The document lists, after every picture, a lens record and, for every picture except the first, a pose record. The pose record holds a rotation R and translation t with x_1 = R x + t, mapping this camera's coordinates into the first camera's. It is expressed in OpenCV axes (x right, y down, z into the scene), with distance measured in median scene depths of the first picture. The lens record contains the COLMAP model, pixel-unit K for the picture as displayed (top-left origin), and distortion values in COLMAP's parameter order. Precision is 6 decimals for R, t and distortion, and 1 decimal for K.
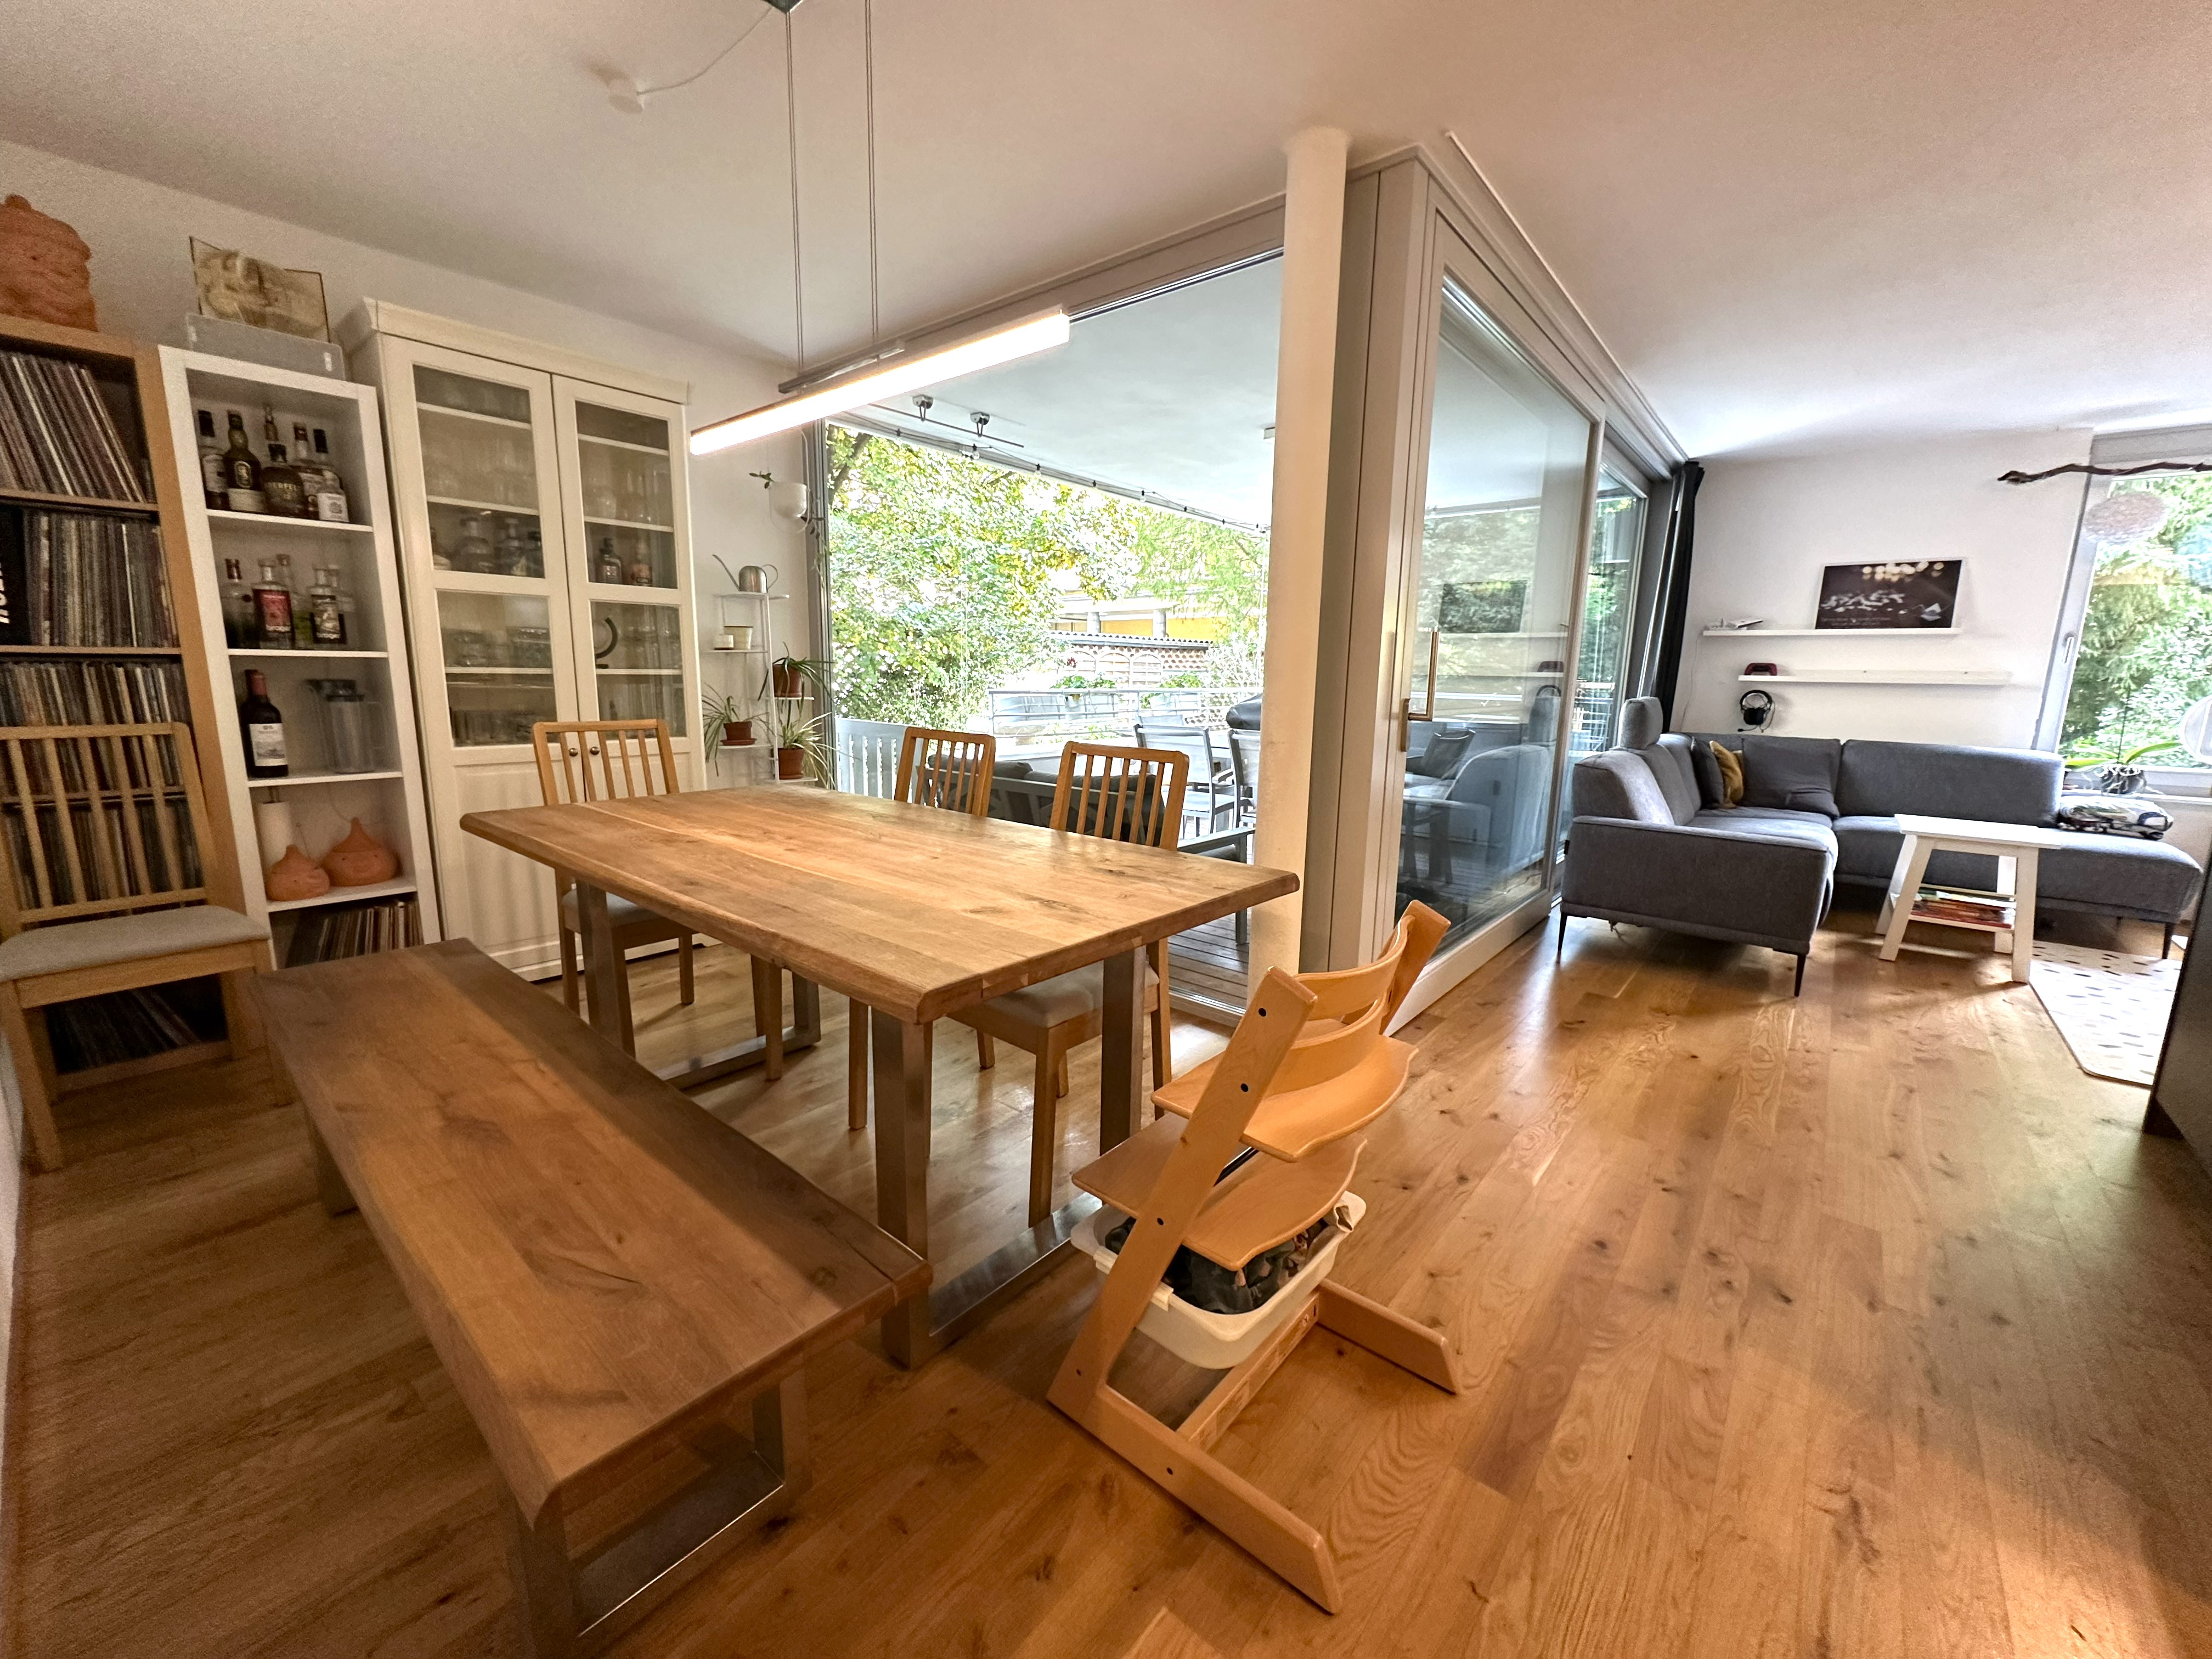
lens RADIAL K [[879.7, 0, 1106.0], [0, 879.7, 829.5], [0, 0, 1]] dist [-0.006390, 0.001049]
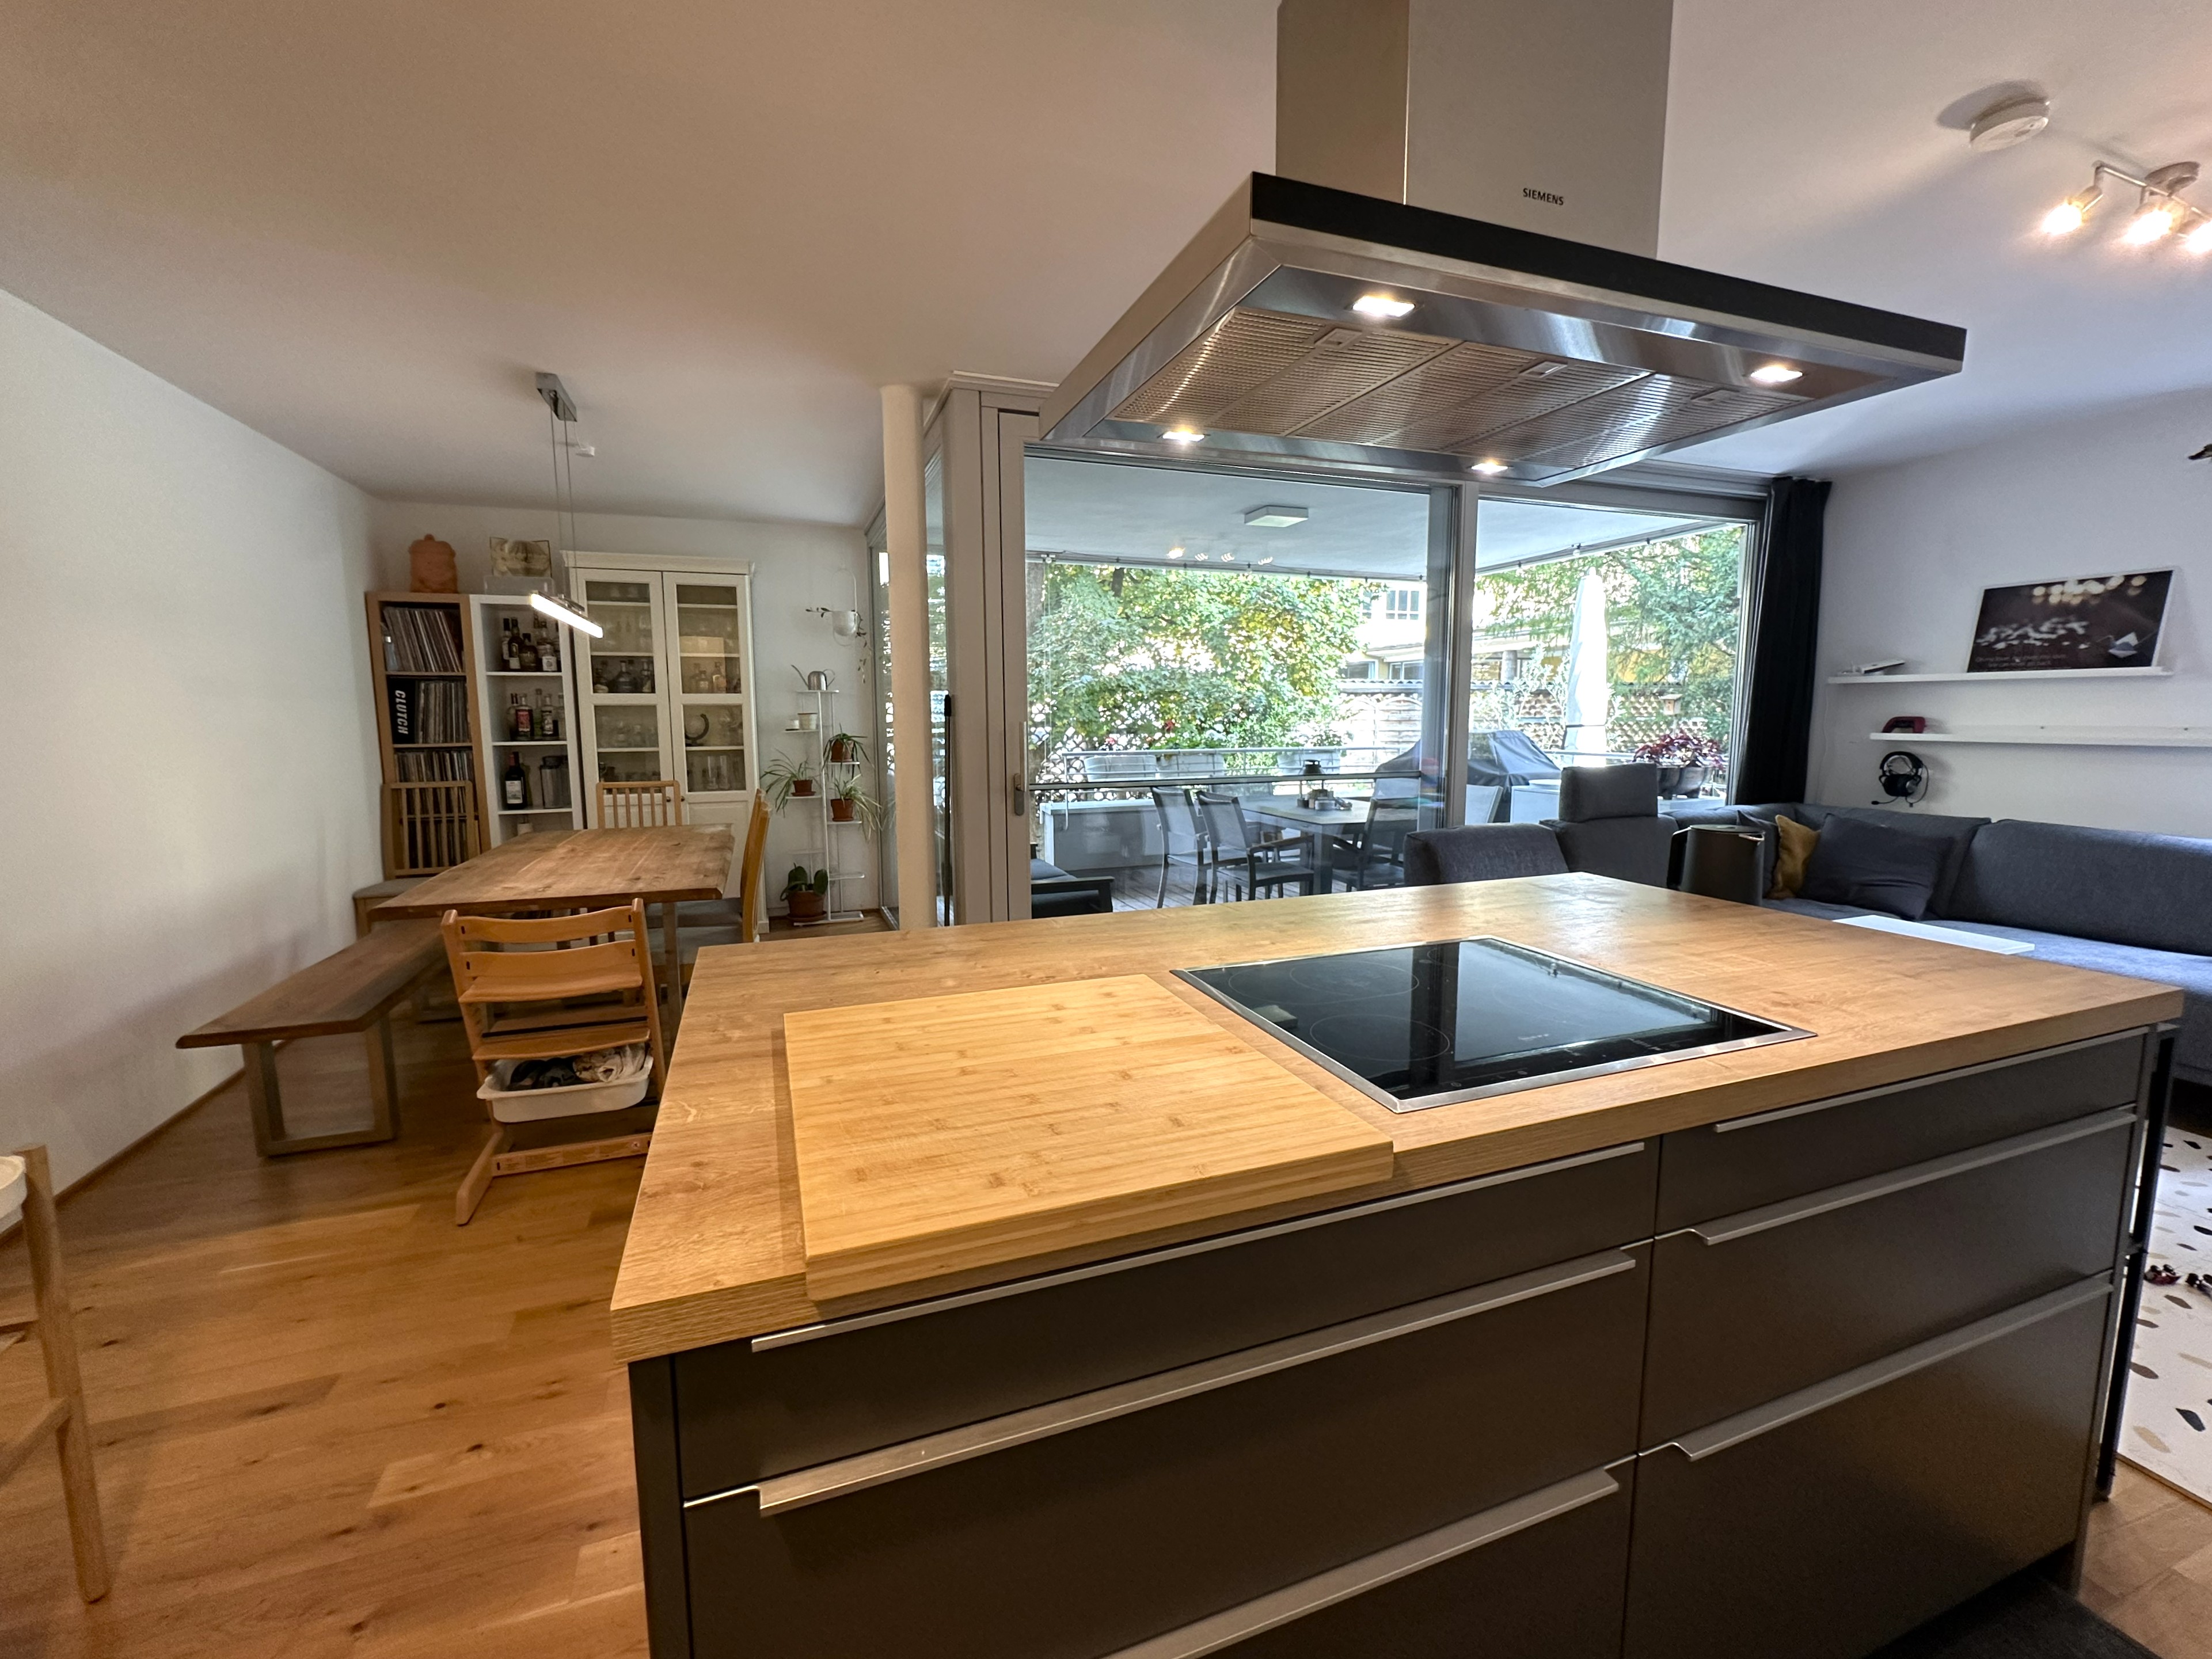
lens RADIAL K [[925.8, 0, 1106.0], [0, 925.8, 829.5], [0, 0, 1]] dist [-0.003229, -0.000125]
pose [[0.870959, 0.039680, -0.489751, 0.621869], [-0.066379, 0.997099, -0.037260, -0.015690], [0.486851, 0.064961, 0.871066, -0.053301]]
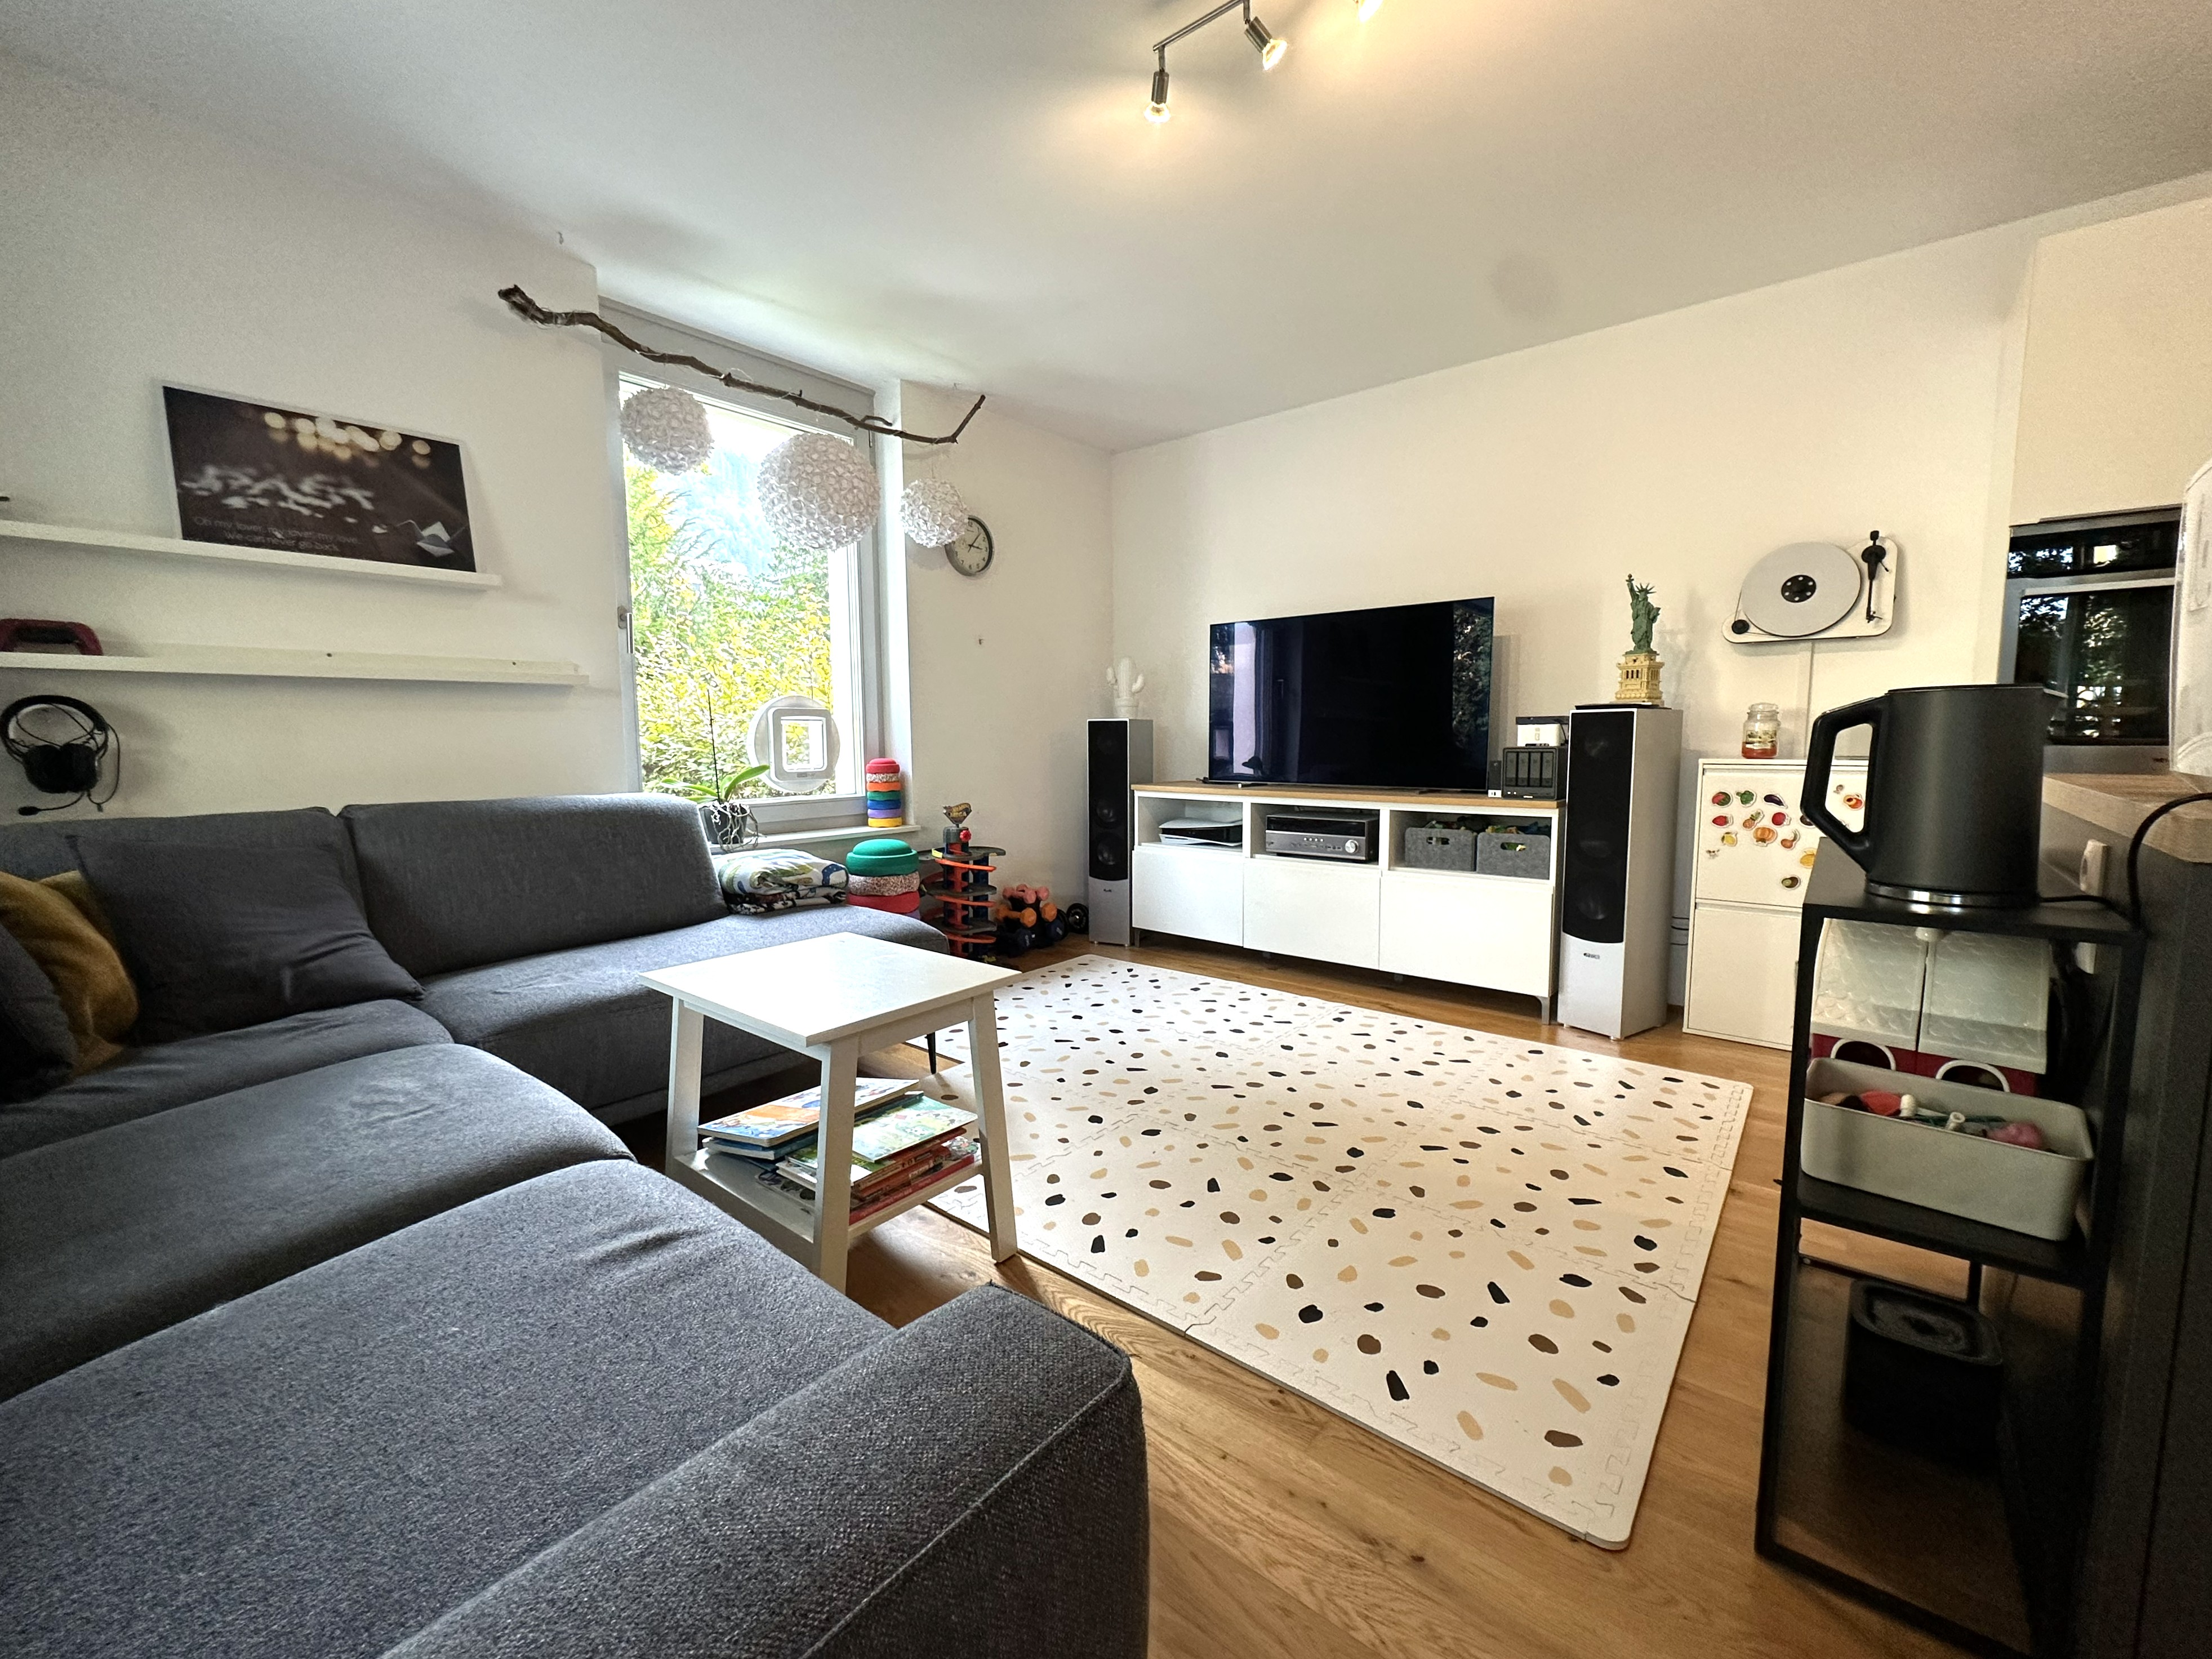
lens RADIAL K [[900.9, 0, 1106.0], [0, 900.9, 829.5], [0, 0, 1]] dist [-0.007660, 0.000586]
pose [[-0.000452, -0.125878, 0.992046, 0.435453], [0.180939, 0.975661, 0.123881, -0.084367], [-0.983494, 0.179556, 0.022335, 0.672309]]
